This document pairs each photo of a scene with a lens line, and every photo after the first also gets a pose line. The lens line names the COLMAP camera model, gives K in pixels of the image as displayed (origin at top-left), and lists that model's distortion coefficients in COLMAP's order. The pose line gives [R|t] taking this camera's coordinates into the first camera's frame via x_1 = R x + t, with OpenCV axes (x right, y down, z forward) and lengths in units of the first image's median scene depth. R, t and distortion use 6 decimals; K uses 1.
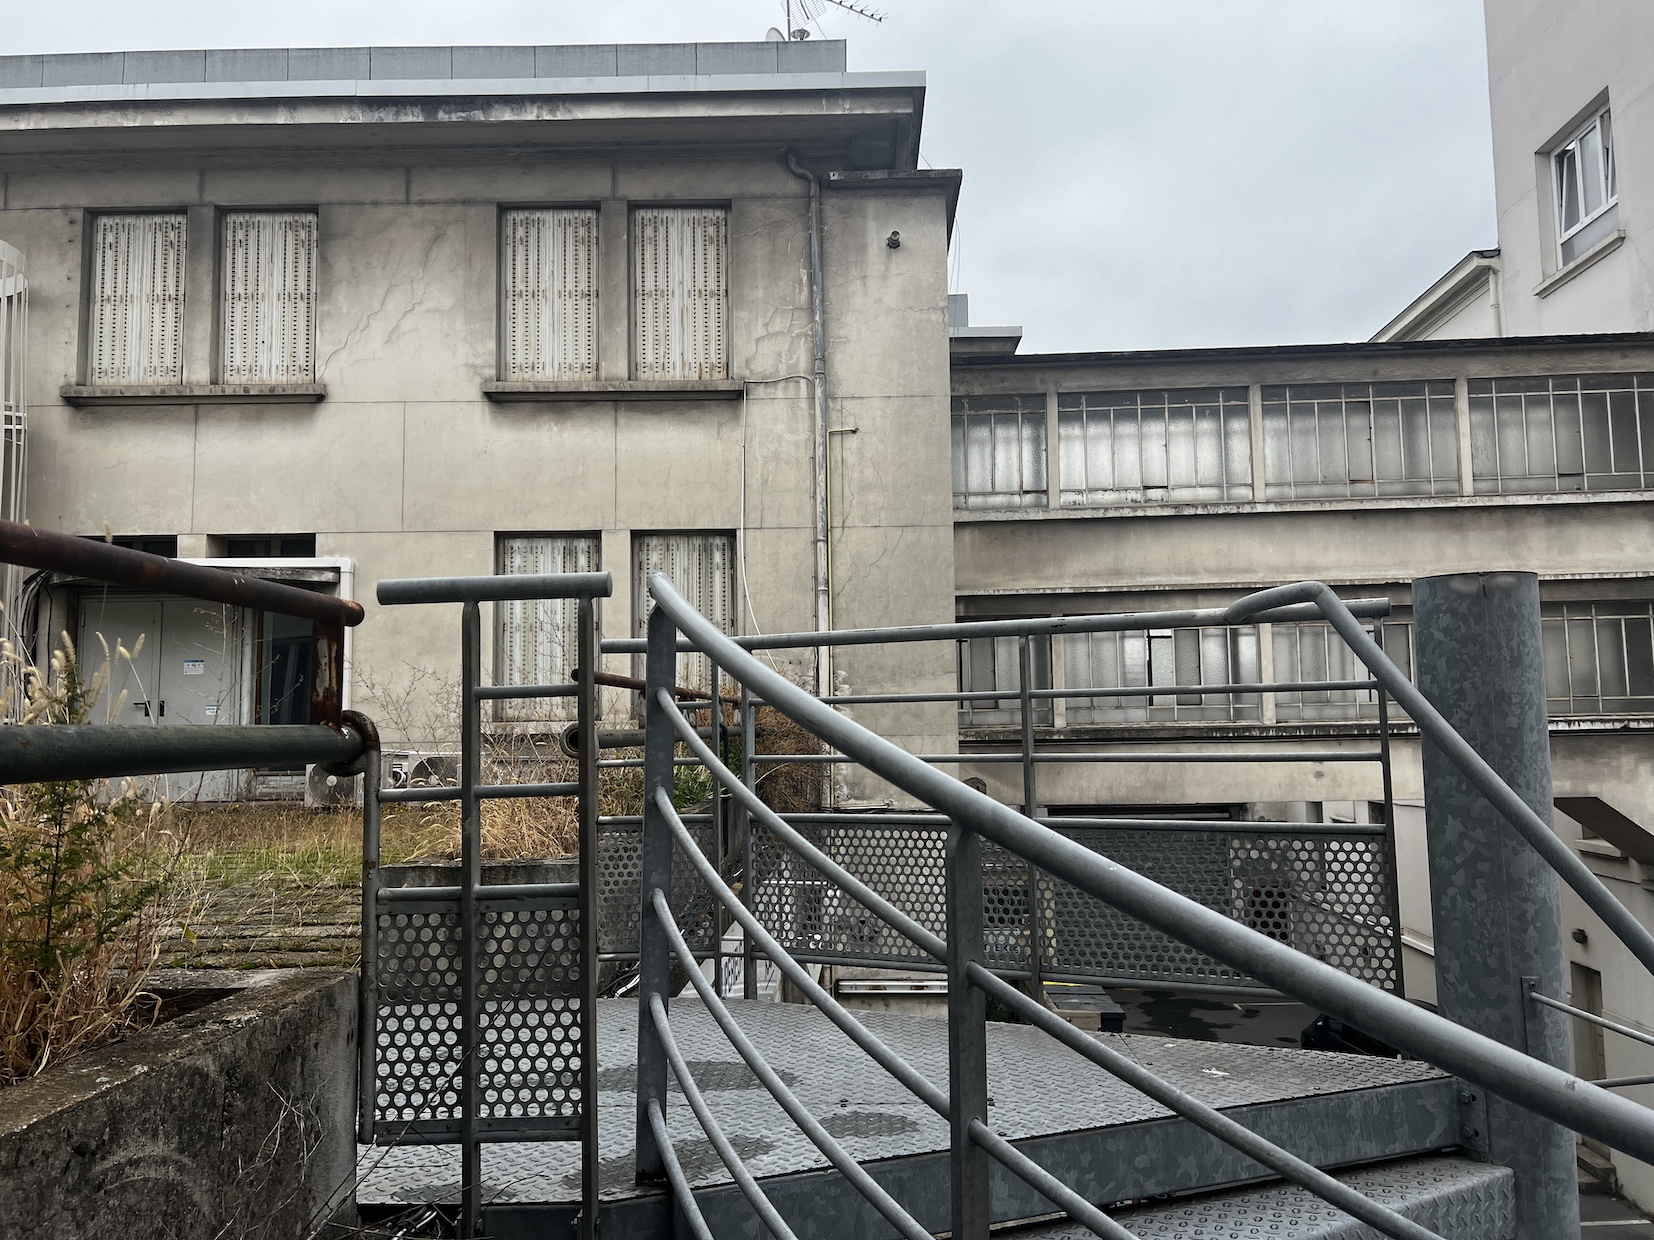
lens RADIAL K [[1264.3, 0, 837.3], [0, 1264.3, 624.5], [0, 0, 1]] dist [0.062434, -0.070113]
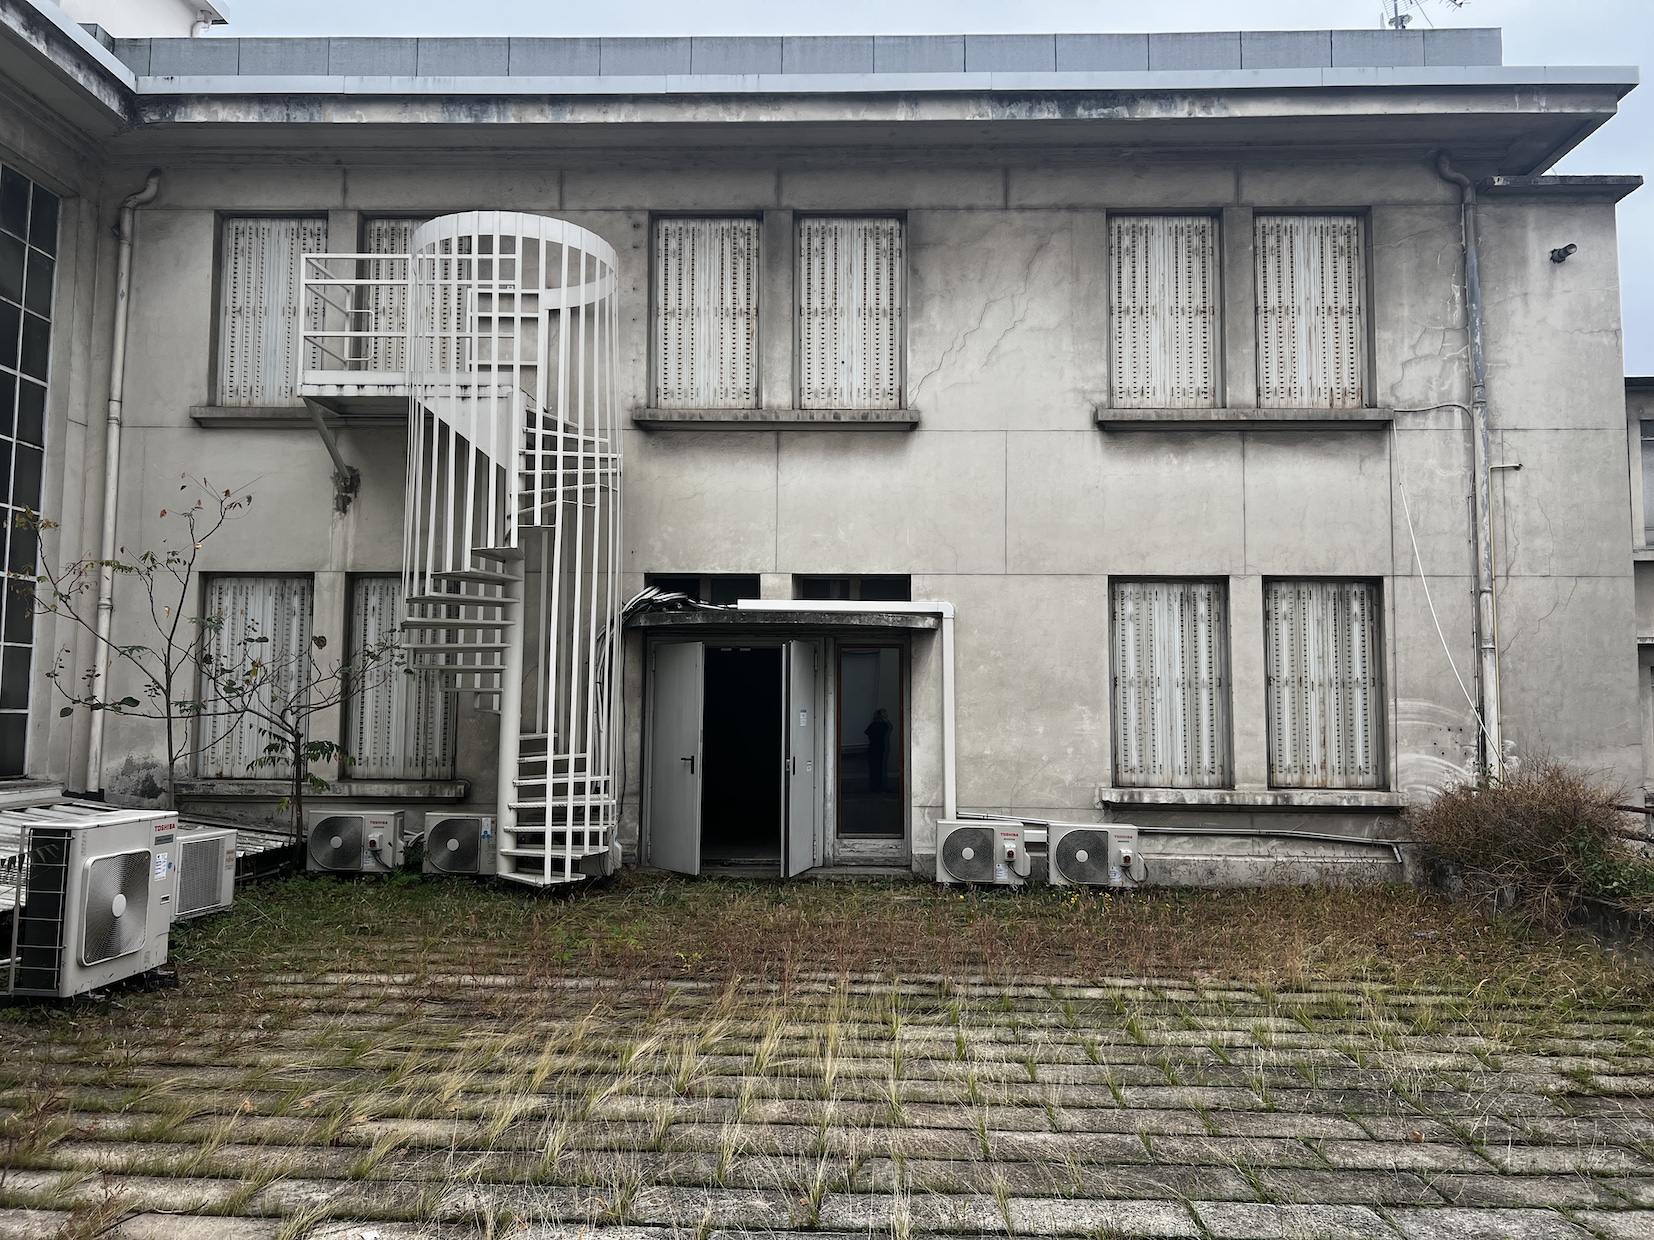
lens RADIAL K [[1264.3, 0, 843.2], [0, 1264.3, 621.2], [0, 0, 1]] dist [0.062434, -0.070113]
pose [[0.999834, 0.016306, -0.008187, -0.442700], [-0.016232, 0.999827, 0.009048, -0.045023], [0.008333, -0.008914, 0.999926, 0.097270]]
